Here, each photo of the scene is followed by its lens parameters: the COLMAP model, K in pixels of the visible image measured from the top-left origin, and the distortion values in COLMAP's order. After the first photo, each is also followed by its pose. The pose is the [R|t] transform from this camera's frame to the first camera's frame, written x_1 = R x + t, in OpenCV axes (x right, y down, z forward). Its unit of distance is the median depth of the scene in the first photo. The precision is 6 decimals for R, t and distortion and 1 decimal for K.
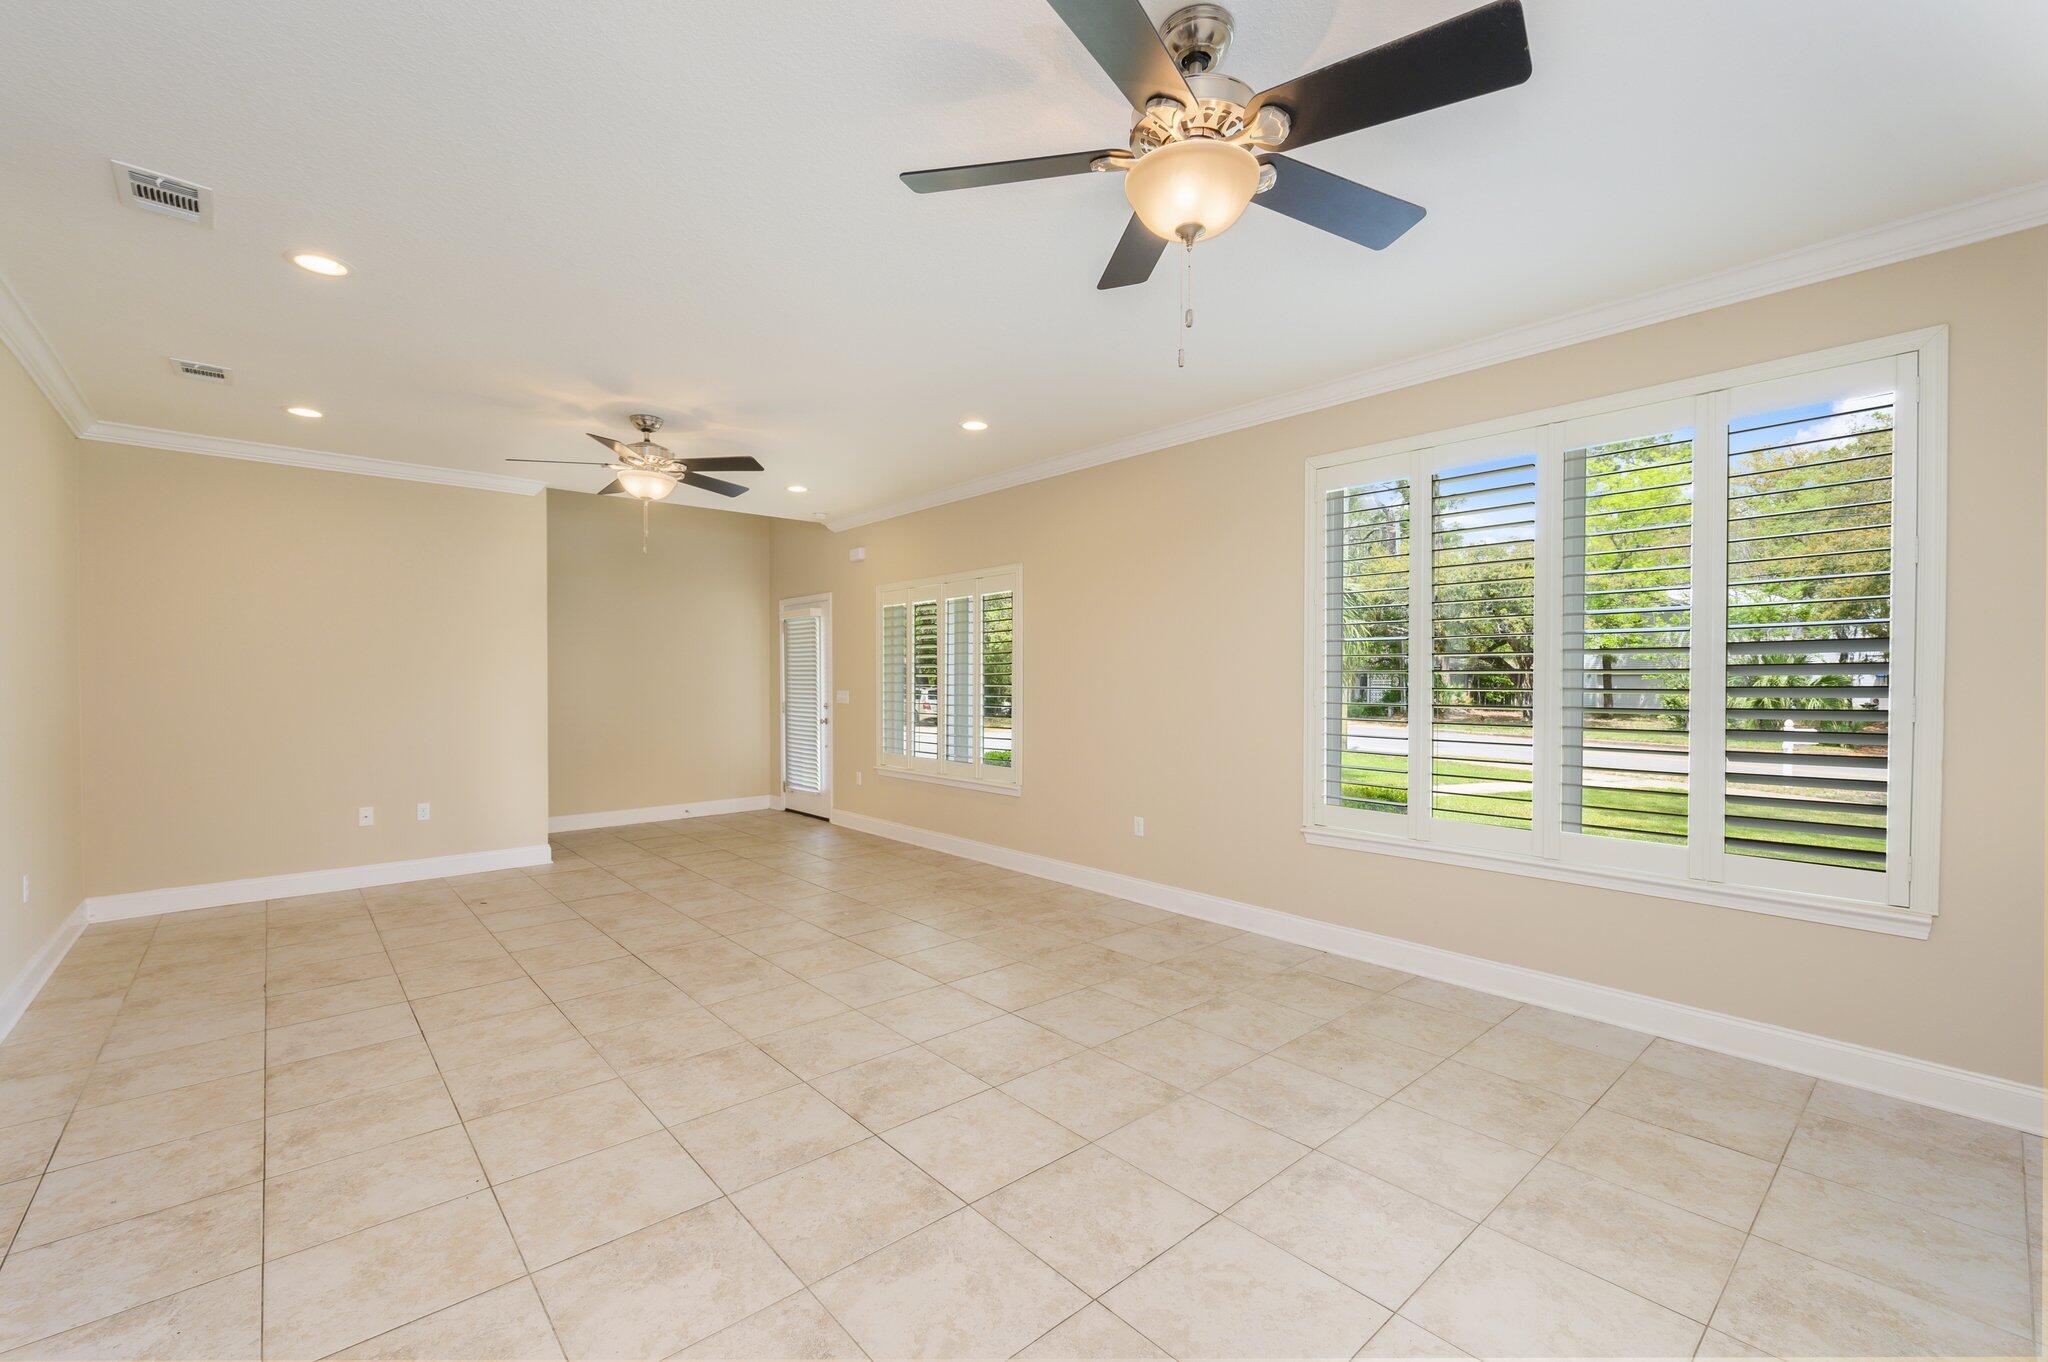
lens RADIAL K [[873.0, 0, 1062.9], [0, 873.0, 682.1], [0, 0, 1]] dist [-0.003228, -0.000219]
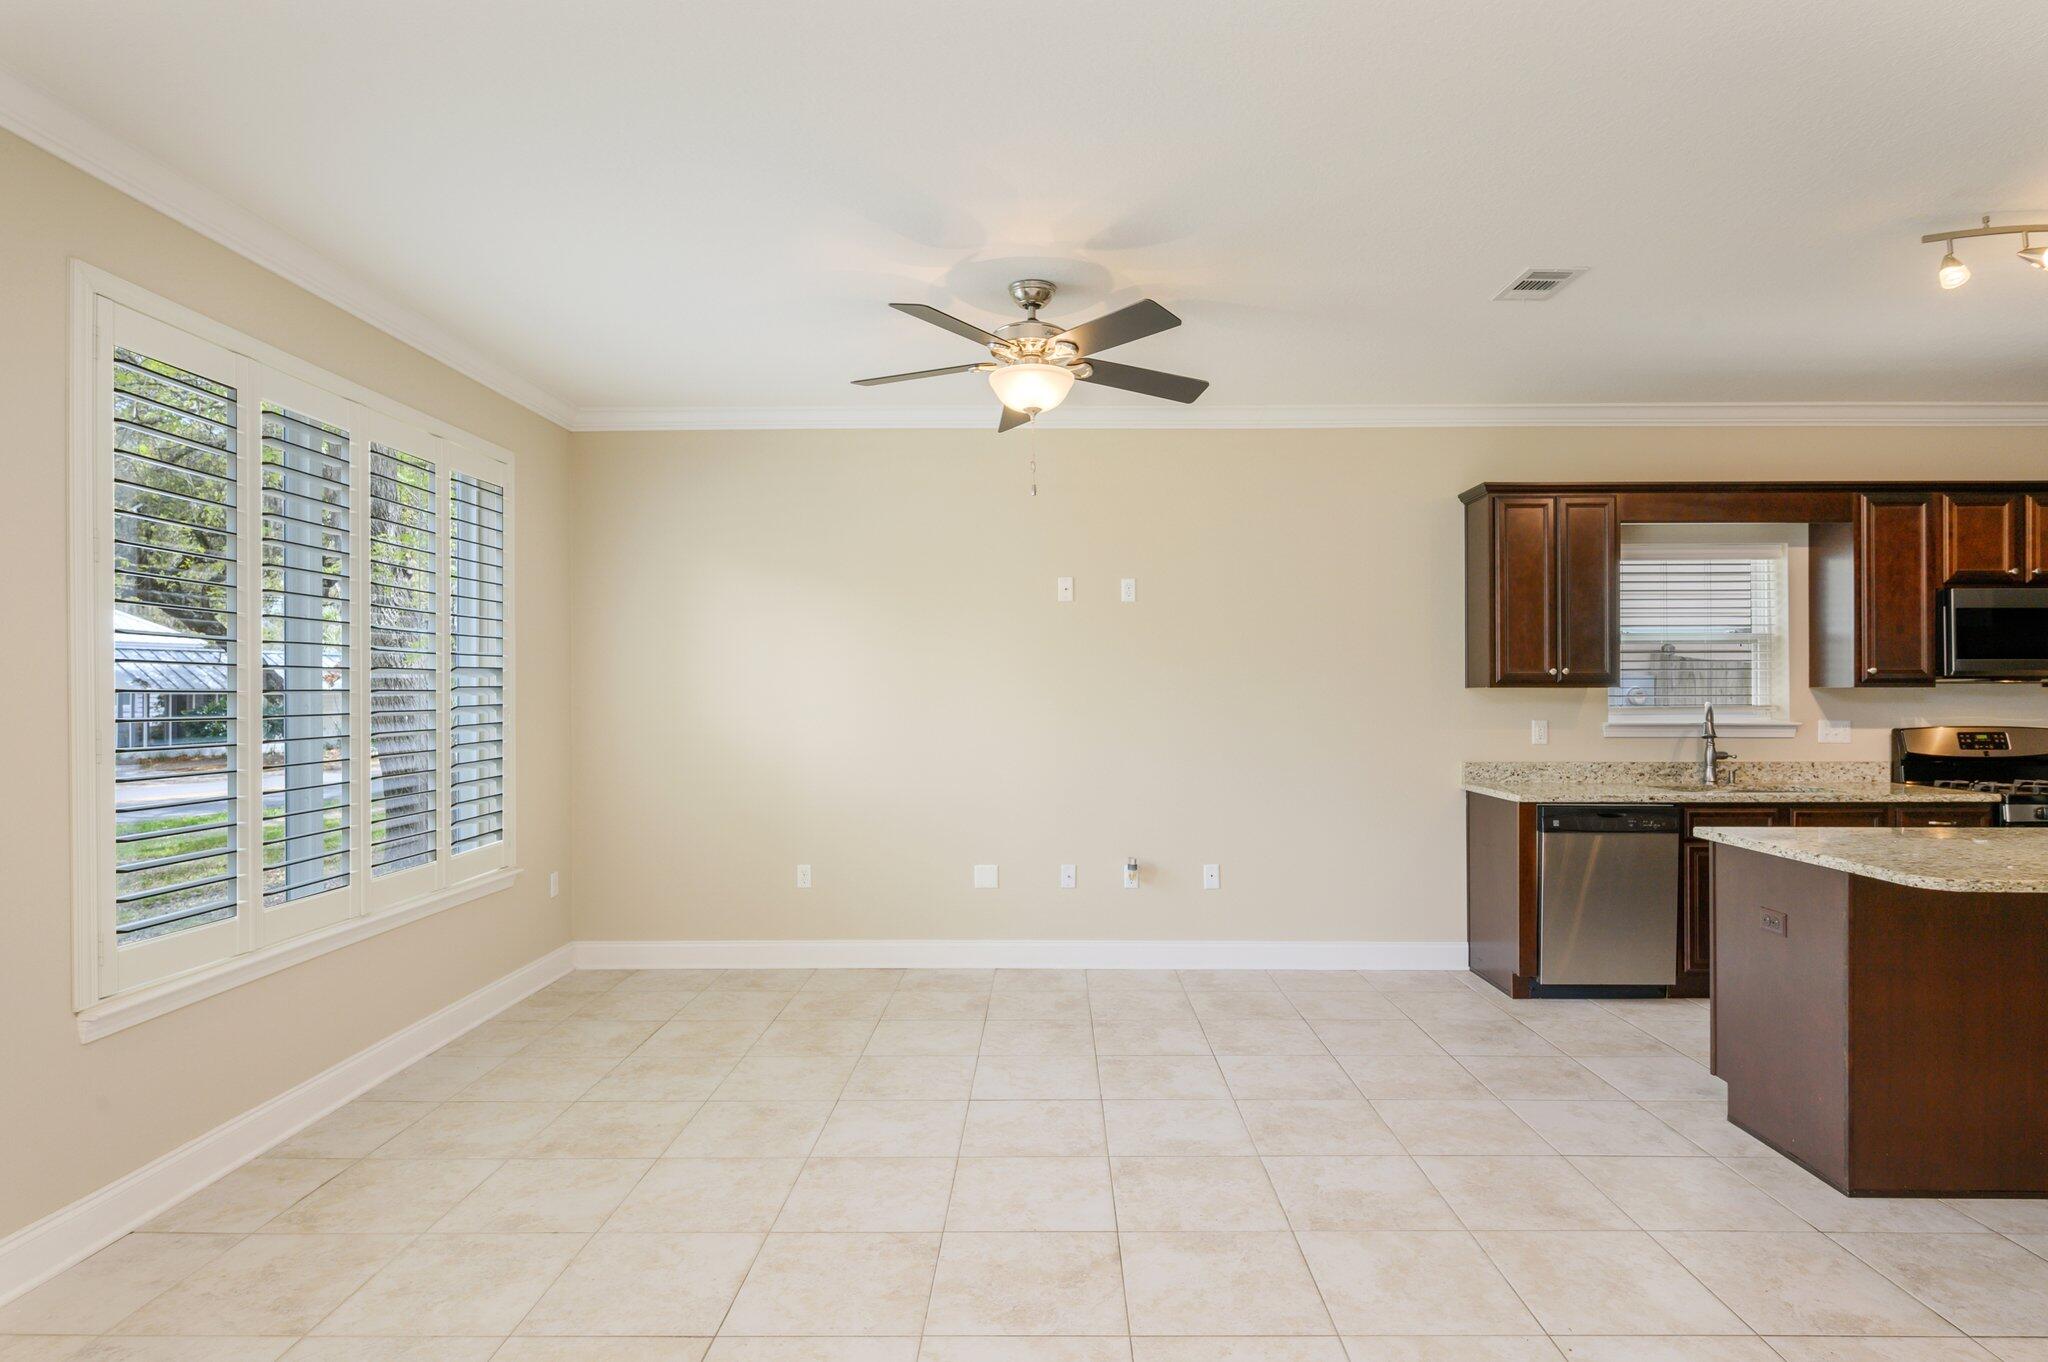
lens RADIAL K [[1097.0, 0, 1033.4], [0, 1097.0, 682.5], [0, 0, 1]] dist [-0.000035, -0.000337]
pose [[-0.724312, 0.007018, 0.689437, -0.794133], [0.004545, 0.999975, -0.005404, -0.017664], [-0.689457, -0.000780, -0.724326, 1.613919]]
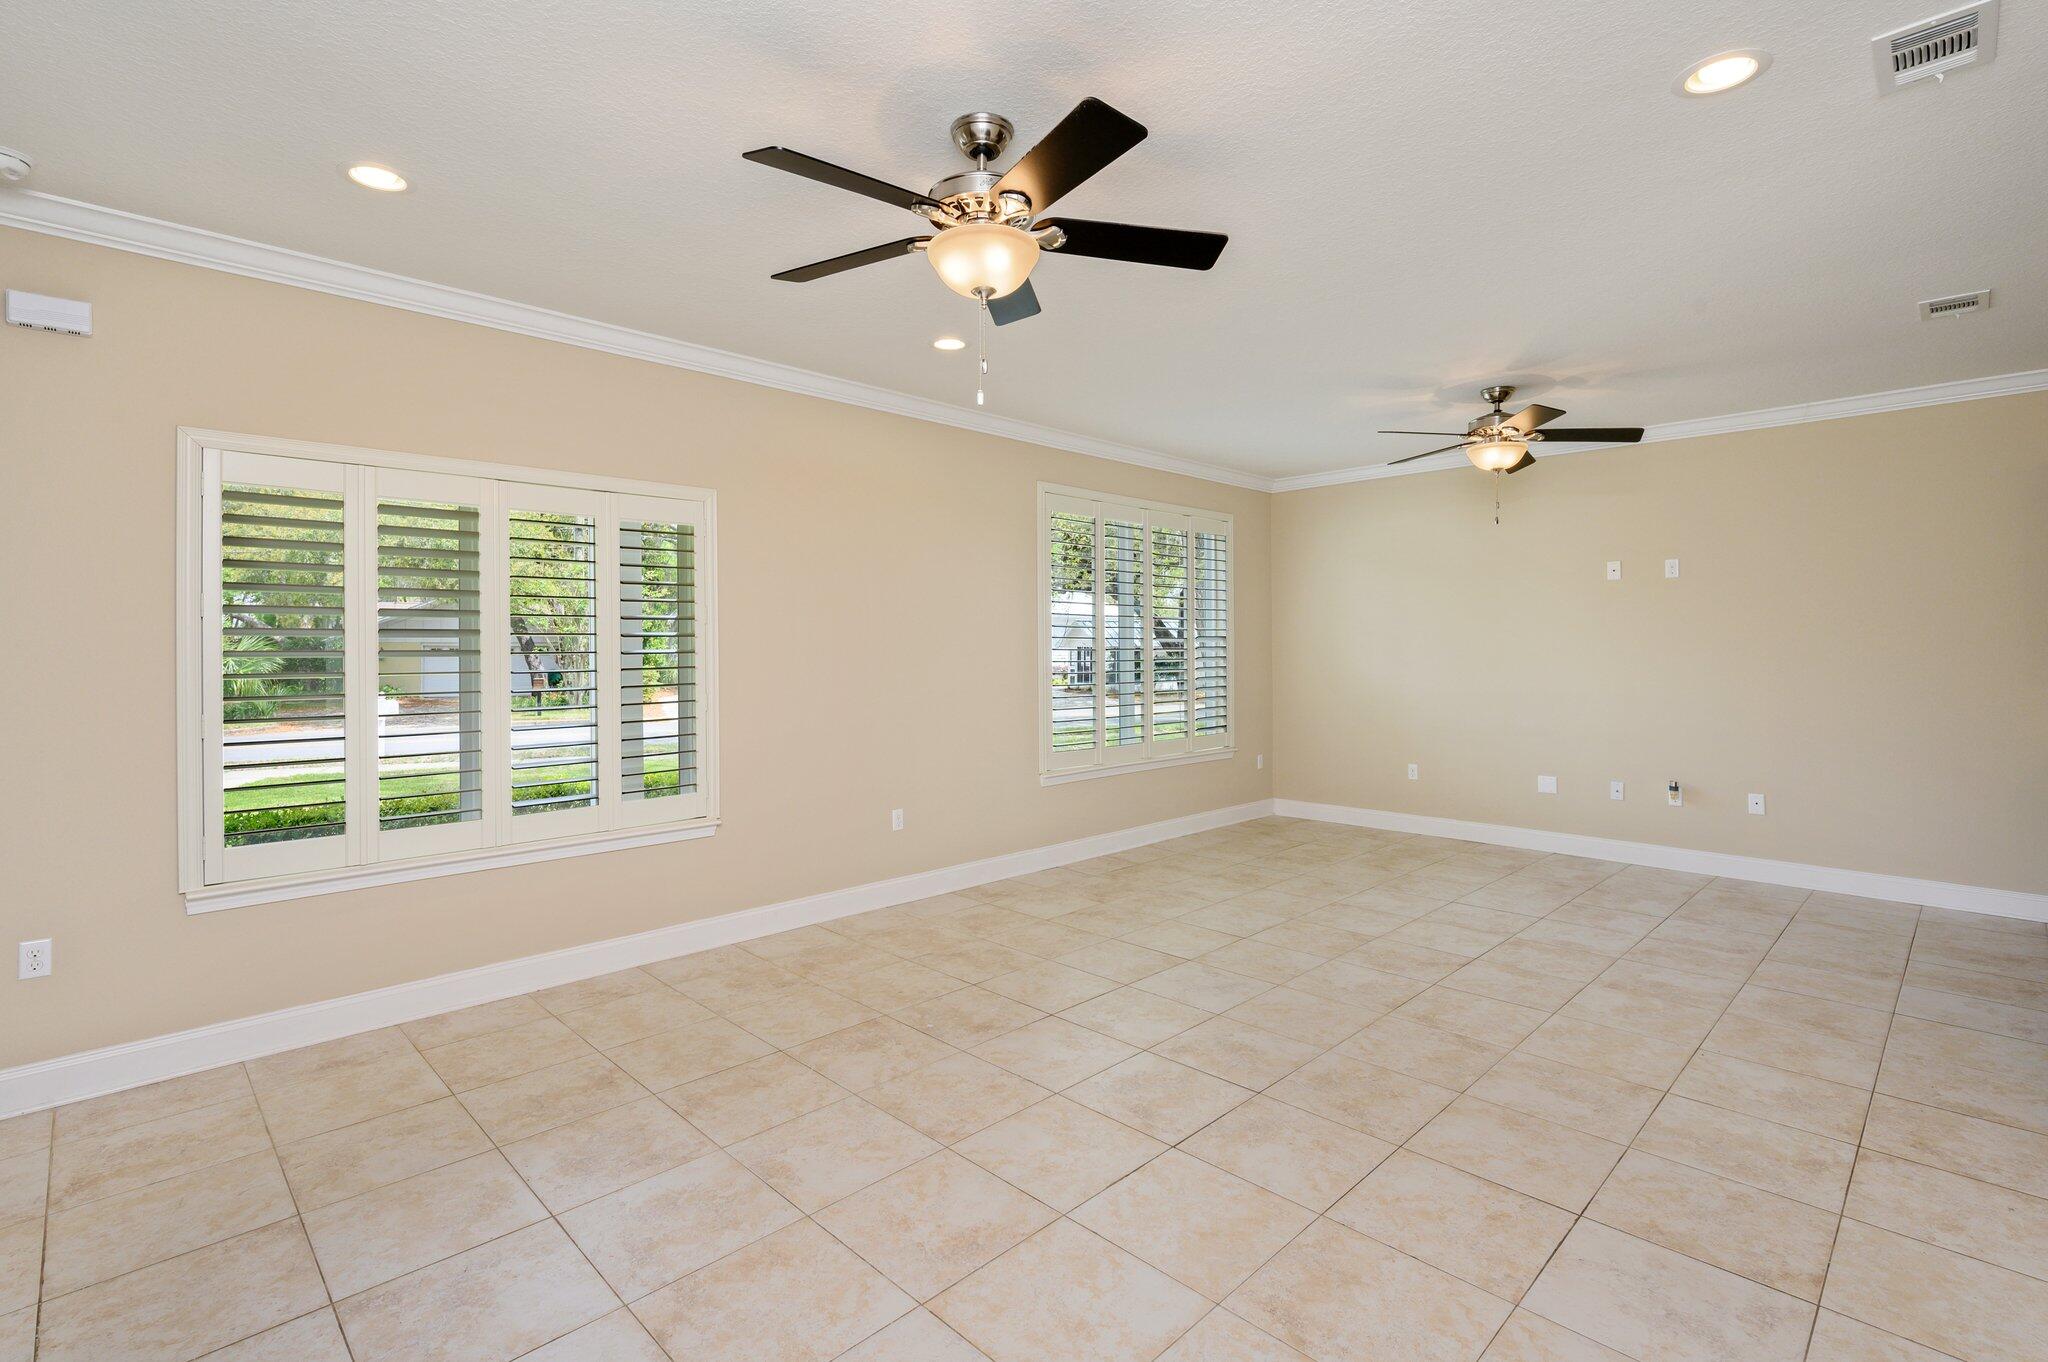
lens RADIAL K [[933.4, 0, 1012.7], [0, 933.4, 671.4], [0, 0, 1]] dist [0.002938, 0.000395]
pose [[-0.026133, -0.024884, 0.999349, -1.582437], [0.007449, 0.999658, 0.025086, -0.025181], [-0.999631, 0.008099, -0.025939, 1.612818]]
